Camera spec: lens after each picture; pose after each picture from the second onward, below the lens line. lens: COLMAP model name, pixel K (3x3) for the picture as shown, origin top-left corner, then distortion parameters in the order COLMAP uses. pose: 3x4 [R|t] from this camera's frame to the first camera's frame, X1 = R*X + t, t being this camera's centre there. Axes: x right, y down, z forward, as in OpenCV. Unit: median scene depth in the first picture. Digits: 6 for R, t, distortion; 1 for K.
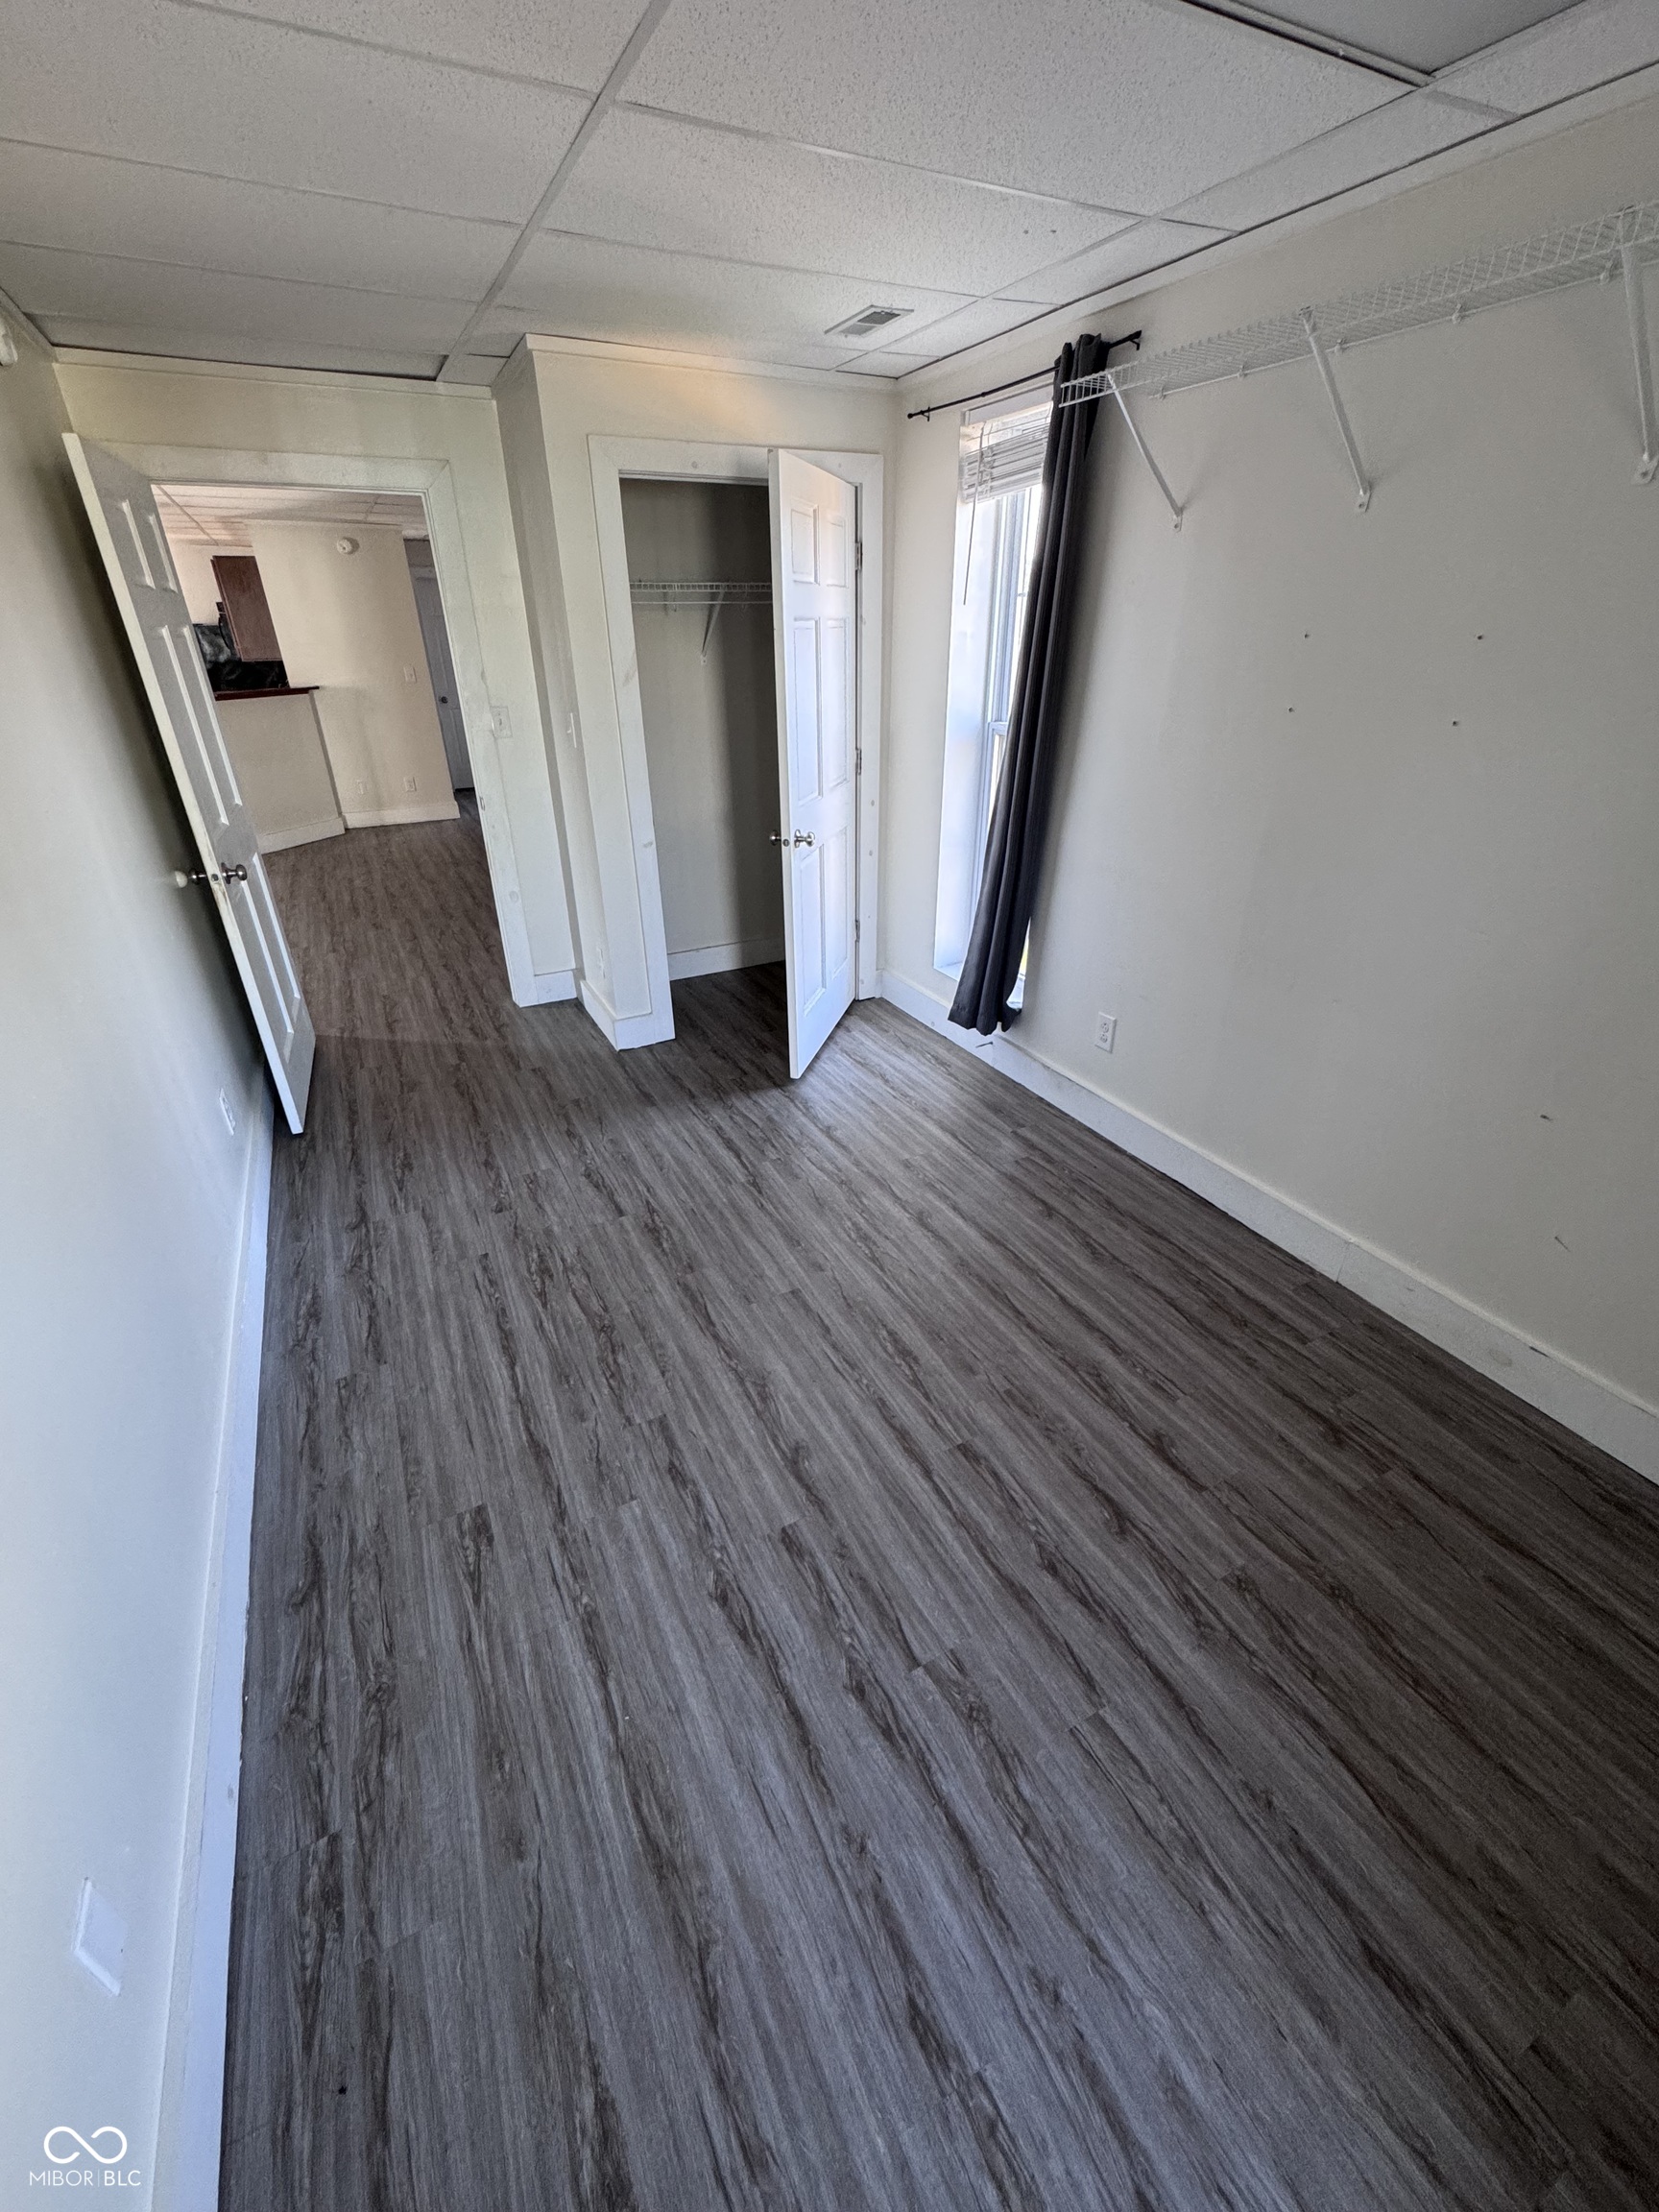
lens RADIAL K [[881.6, 0, 805.9], [0, 881.6, 1103.8], [0, 0, 1]] dist [-0.003137, 0.000338]
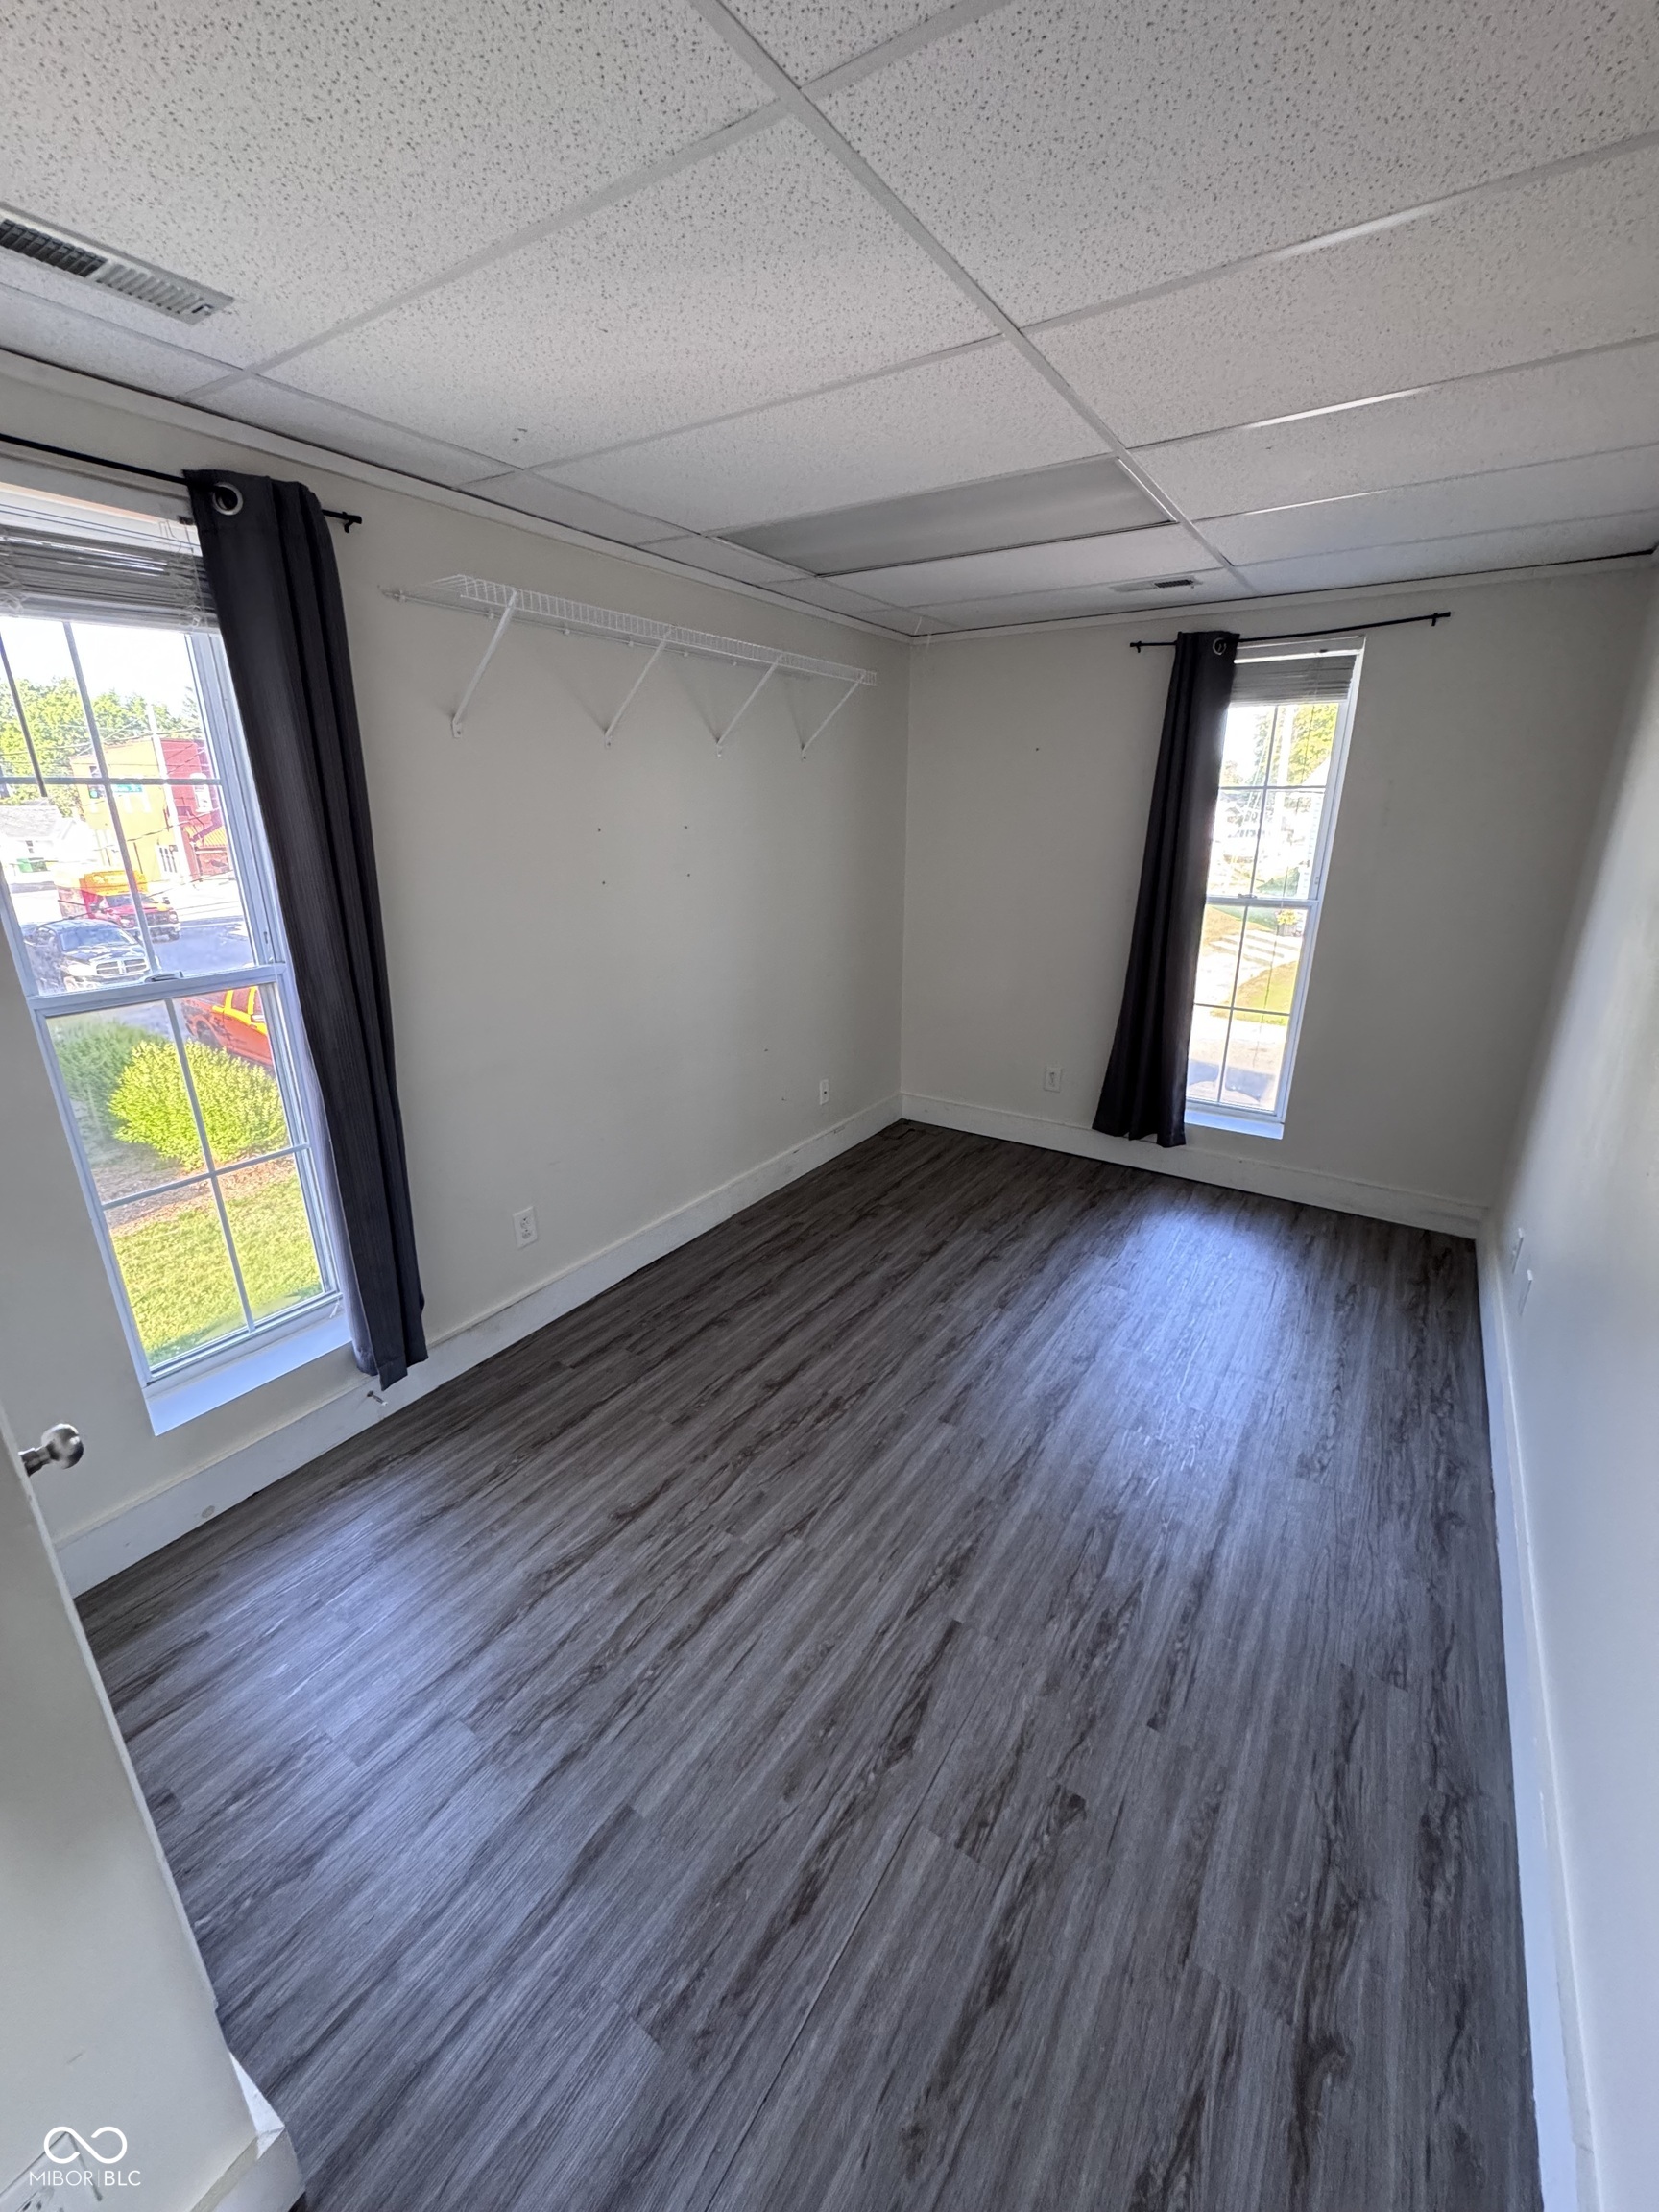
lens RADIAL K [[881.6, 0, 844.9], [0, 881.6, 1109.4], [0, 0, 1]] dist [-0.003137, 0.000338]
pose [[-0.504491, -0.275540, 0.818270, -0.668944], [0.416242, 0.752697, 0.510087, -0.609004], [-0.756459, 0.597933, -0.265038, 1.092431]]
